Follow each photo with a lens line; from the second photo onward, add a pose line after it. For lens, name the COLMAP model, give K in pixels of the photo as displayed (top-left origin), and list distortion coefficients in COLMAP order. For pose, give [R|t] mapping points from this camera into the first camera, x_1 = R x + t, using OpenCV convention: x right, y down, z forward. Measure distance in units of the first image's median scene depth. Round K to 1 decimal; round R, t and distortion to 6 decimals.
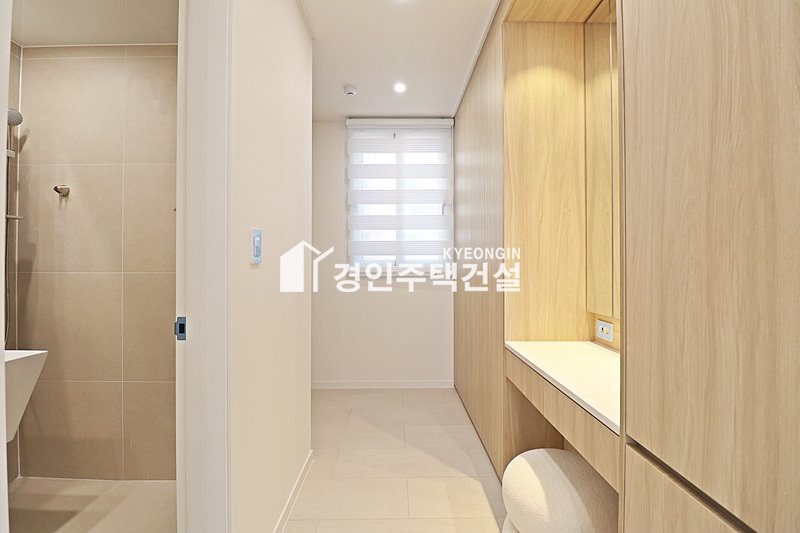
lens RADIAL K [[371.7, 0, 400.1], [0, 371.7, 267.4], [0, 0, 1]] dist [-0.021156, -0.000746]
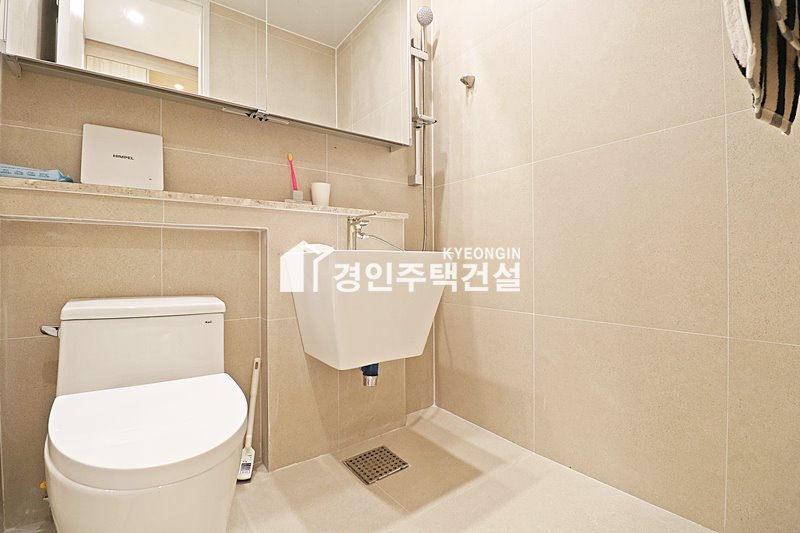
lens RADIAL K [[371.7, 0, 399.0], [0, 371.7, 265.3], [0, 0, 1]] dist [-0.021156, -0.000746]
pose [[0.576616, -0.008981, -0.816966, -0.320645], [0.008177, 0.999953, -0.005221, 0.221278], [0.816974, -0.003670, 0.576662, 0.369987]]
